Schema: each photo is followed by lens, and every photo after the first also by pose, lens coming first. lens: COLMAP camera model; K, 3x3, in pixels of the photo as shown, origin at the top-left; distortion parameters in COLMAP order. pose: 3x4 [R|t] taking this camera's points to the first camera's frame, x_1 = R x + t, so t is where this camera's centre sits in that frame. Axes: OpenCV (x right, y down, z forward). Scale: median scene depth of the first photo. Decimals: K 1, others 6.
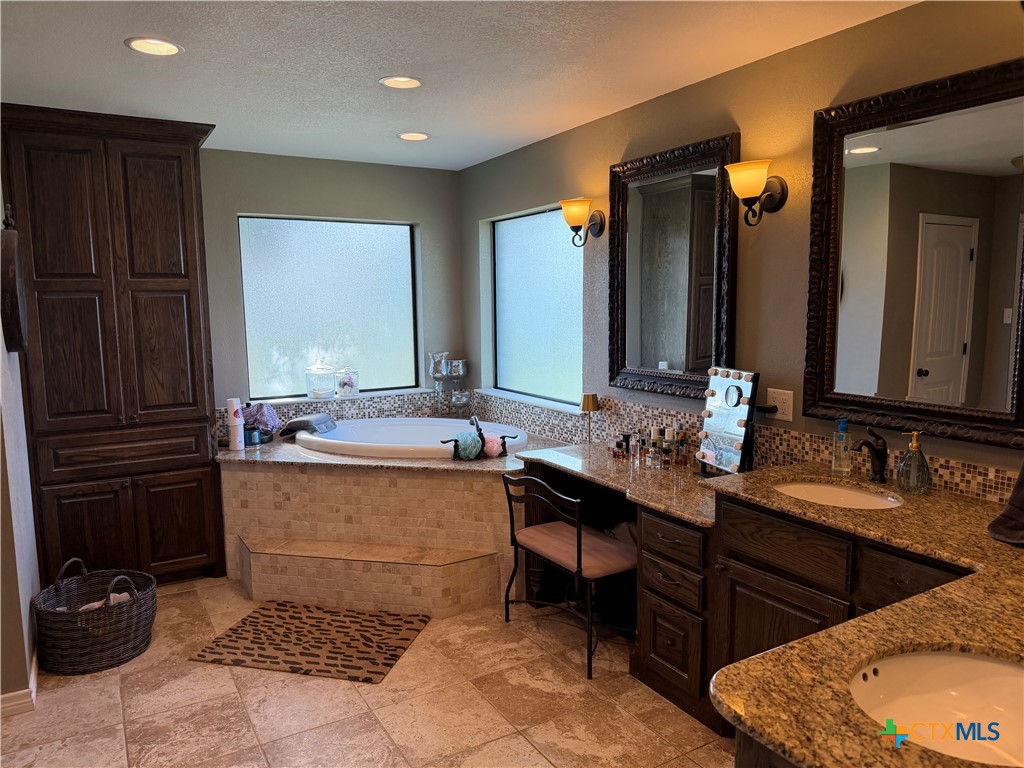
lens RADIAL K [[723.4, 0, 518.2], [0, 723.4, 383.7], [0, 0, 1]] dist [0.025050, -0.028594]
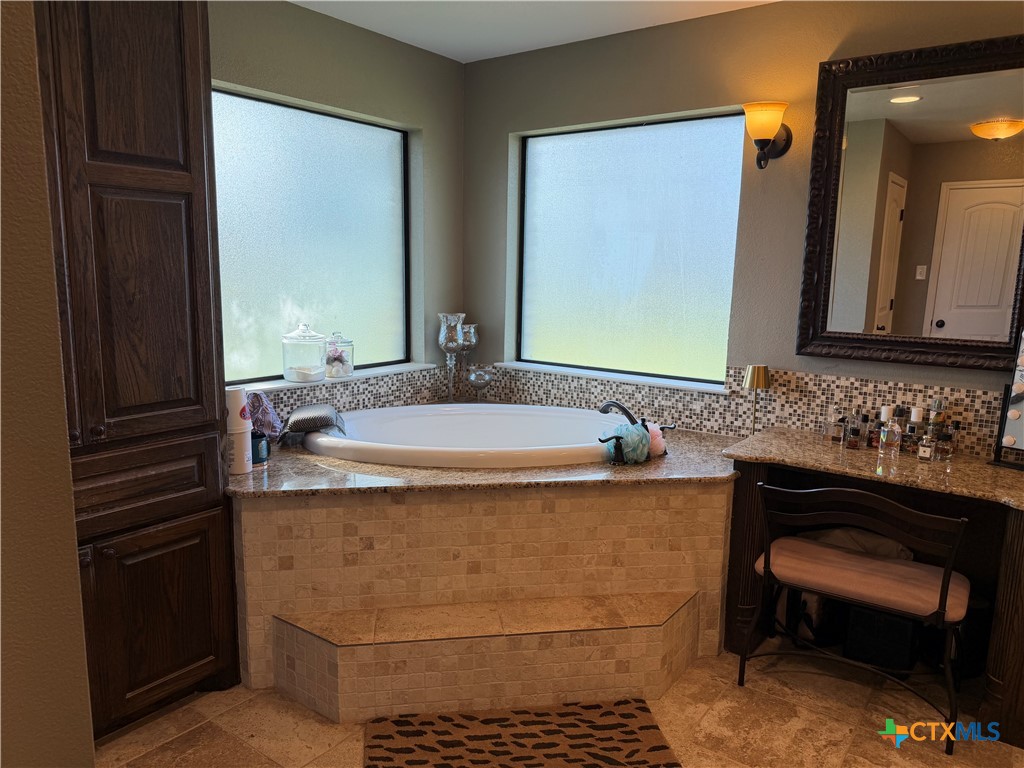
lens RADIAL K [[723.4, 0, 504.3], [0, 723.4, 388.5], [0, 0, 1]] dist [0.025050, -0.028594]
pose [[0.922674, -0.035592, 0.383934, -0.453311], [0.016547, 0.998468, 0.052794, -0.006924], [-0.385225, -0.042359, 0.921850, 0.400458]]
